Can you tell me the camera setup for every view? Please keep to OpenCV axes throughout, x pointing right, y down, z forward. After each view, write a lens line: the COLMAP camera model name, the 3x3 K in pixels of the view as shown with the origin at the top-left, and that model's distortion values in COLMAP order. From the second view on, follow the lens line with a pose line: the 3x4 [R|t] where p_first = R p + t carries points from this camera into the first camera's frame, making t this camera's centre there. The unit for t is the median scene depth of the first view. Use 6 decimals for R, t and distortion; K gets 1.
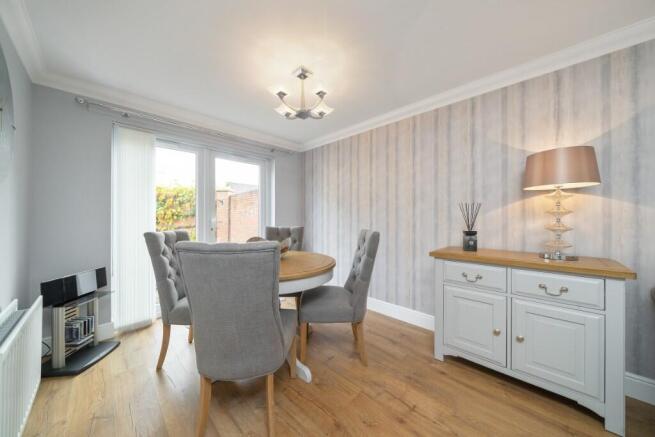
lens RADIAL K [[223.7, 0, 329.0], [0, 223.7, 215.7], [0, 0, 1]] dist [-0.010315, 0.000022]
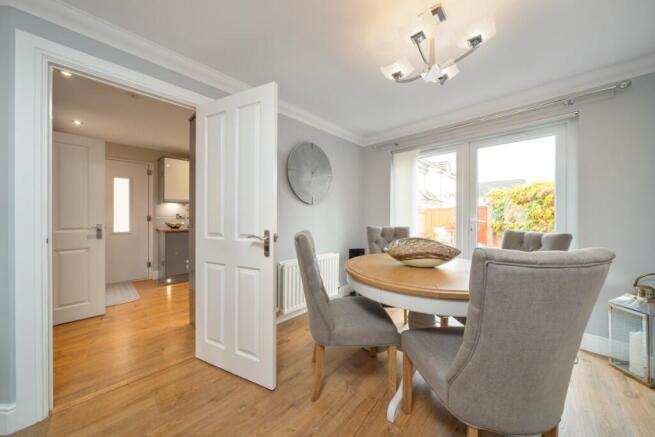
lens RADIAL K [[223.7, 0, 329.0], [0, 223.7, 215.7], [0, 0, 1]] dist [-0.010315, 0.000022]
pose [[0.003913, -0.001932, -0.999990, 0.401851], [0.004223, 0.999989, -0.001915, 0.004882], [0.999983, -0.004216, 0.003921, 0.440117]]
